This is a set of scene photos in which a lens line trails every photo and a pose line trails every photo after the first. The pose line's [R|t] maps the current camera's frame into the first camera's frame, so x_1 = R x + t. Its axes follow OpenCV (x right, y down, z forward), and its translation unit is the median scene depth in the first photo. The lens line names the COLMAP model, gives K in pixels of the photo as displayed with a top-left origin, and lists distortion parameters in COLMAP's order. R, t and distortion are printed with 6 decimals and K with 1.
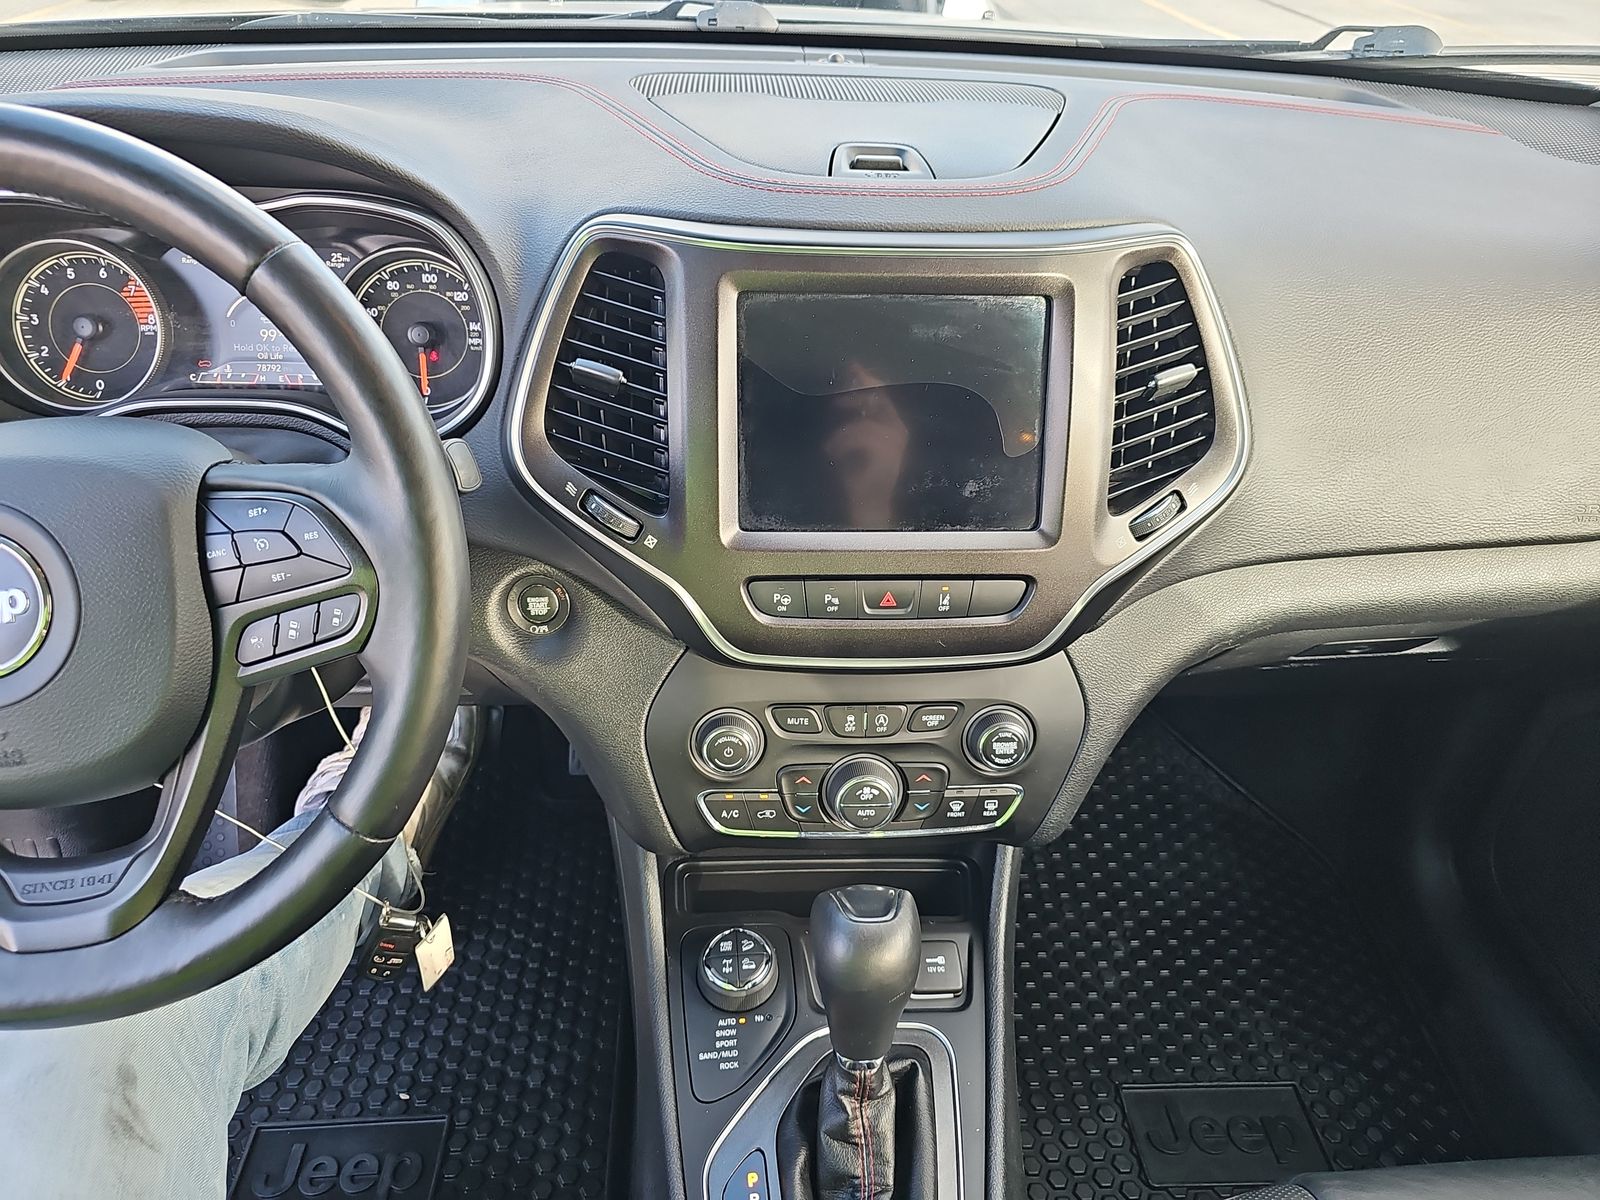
lens RADIAL K [[1063.6, 0, 800.0], [0, 1063.6, 600.0], [0, 0, 1]] dist [0.013363, -0.020298]
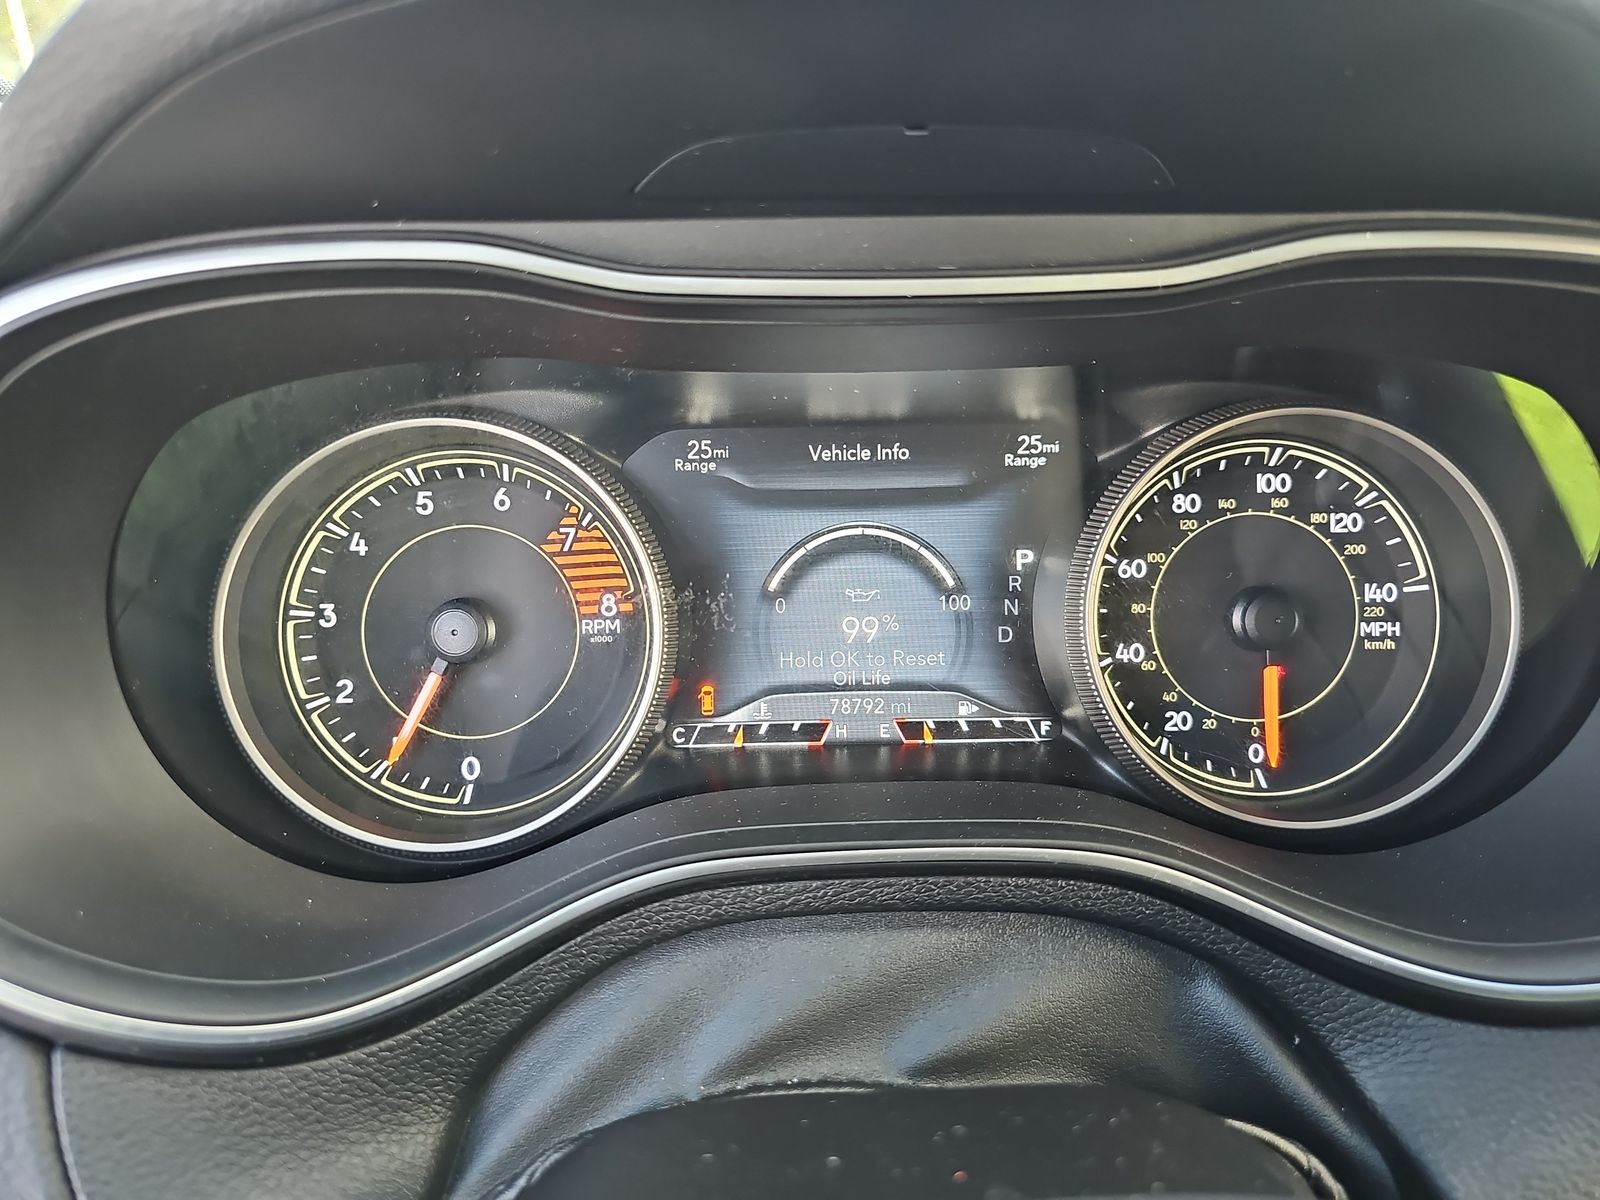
lens RADIAL K [[1063.6, 0, 800.0], [0, 1063.6, 600.0], [0, 0, 1]] dist [0.013363, -0.020298]
pose [[0.998561, -0.033578, -0.041813, -0.519031], [0.024986, 0.981217, -0.191280, -0.186098], [0.047450, 0.189960, 0.980645, 0.605424]]
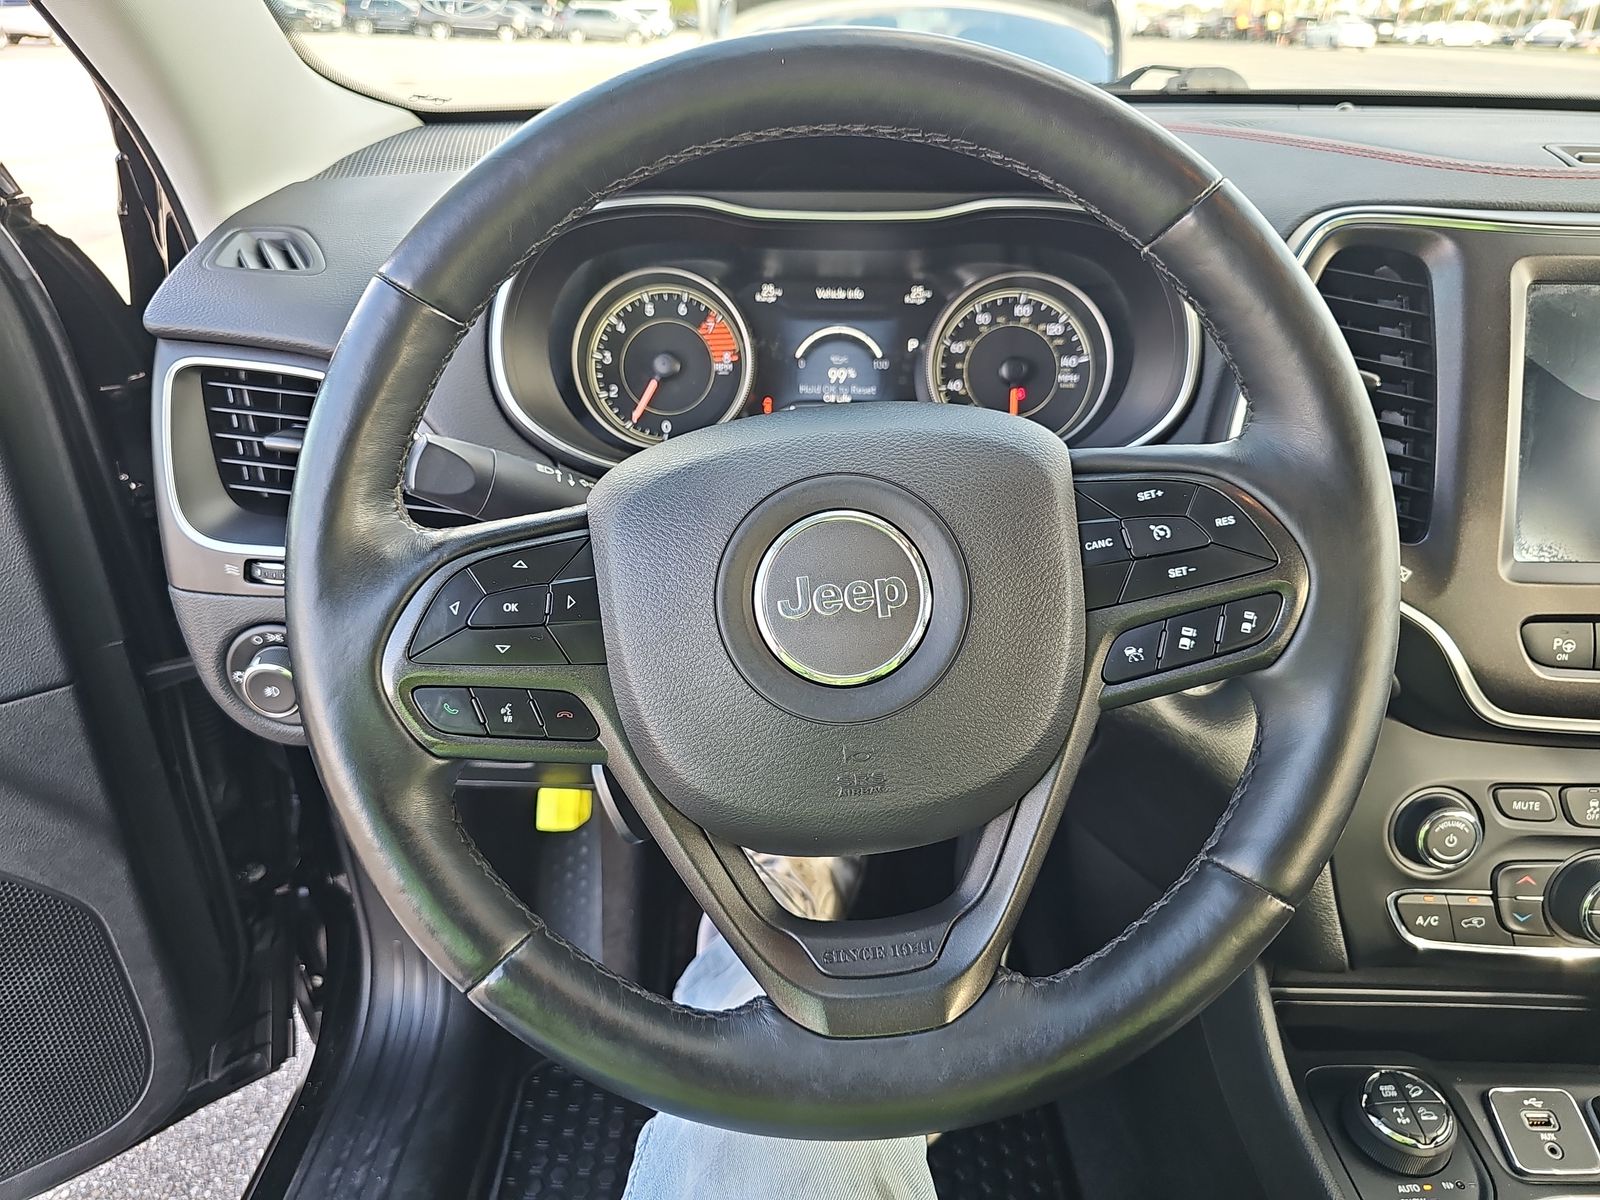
lens RADIAL K [[1054.4, 0, 795.1], [0, 1054.4, 614.9], [0, 0, 1]] dist [0.028741, -0.039057]
pose [[0.995292, 0.007753, -0.096612, -0.457600], [-0.019816, 0.992017, -0.124541, 0.076297], [0.094875, 0.125869, 0.987500, 0.115881]]
